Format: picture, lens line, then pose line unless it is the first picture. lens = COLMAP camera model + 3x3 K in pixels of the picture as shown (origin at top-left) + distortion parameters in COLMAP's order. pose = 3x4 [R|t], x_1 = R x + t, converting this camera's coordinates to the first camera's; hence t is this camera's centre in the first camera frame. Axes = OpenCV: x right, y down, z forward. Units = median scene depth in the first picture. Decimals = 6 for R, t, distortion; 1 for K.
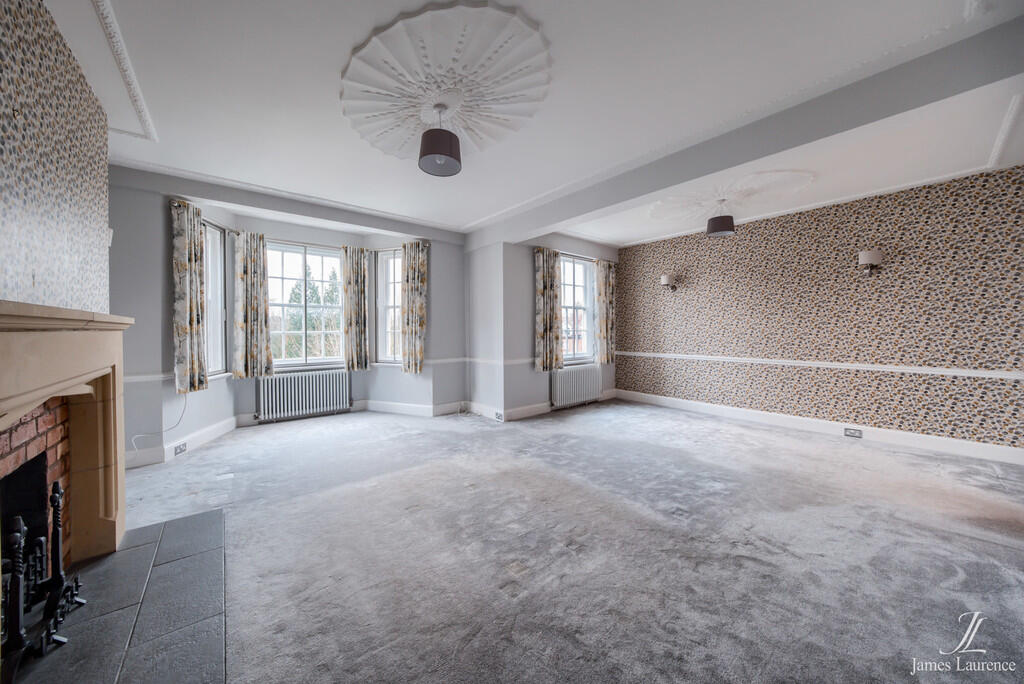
lens RADIAL K [[348.8, 0, 496.9], [0, 348.8, 333.1], [0, 0, 1]] dist [-0.006728, 0.000128]
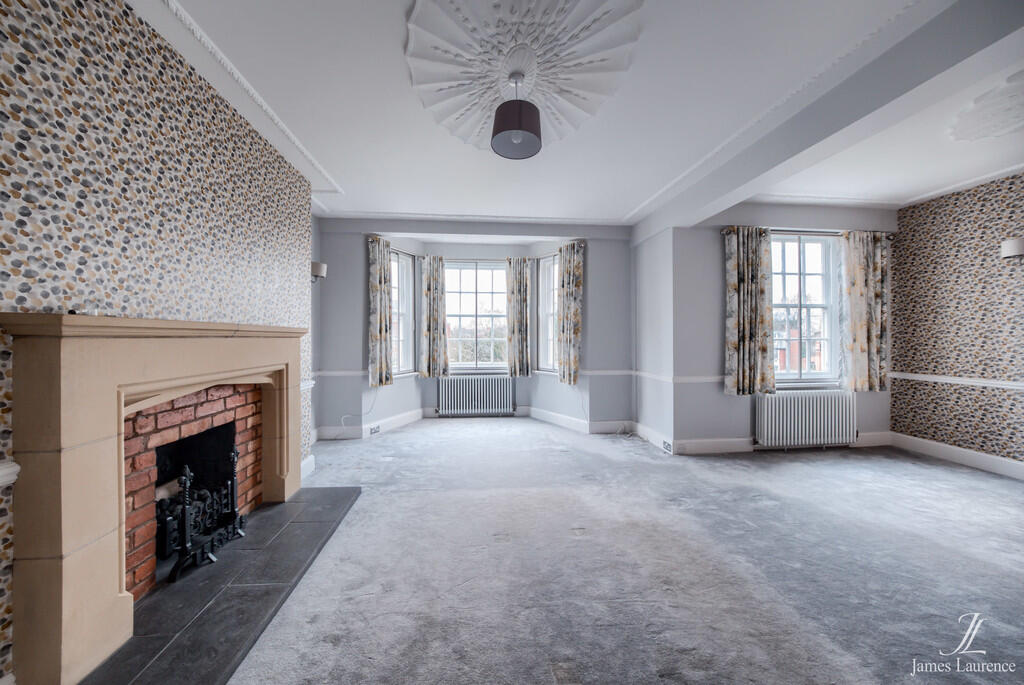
lens RADIAL K [[345.8, 0, 504.5], [0, 345.8, 338.6], [0, 0, 1]] dist [-0.010000, -0.000011]
pose [[0.833660, 0.004147, -0.552262, 0.130511], [-0.007649, 0.999963, -0.004038, -0.001769], [0.552225, 0.007591, 0.833661, 0.132678]]
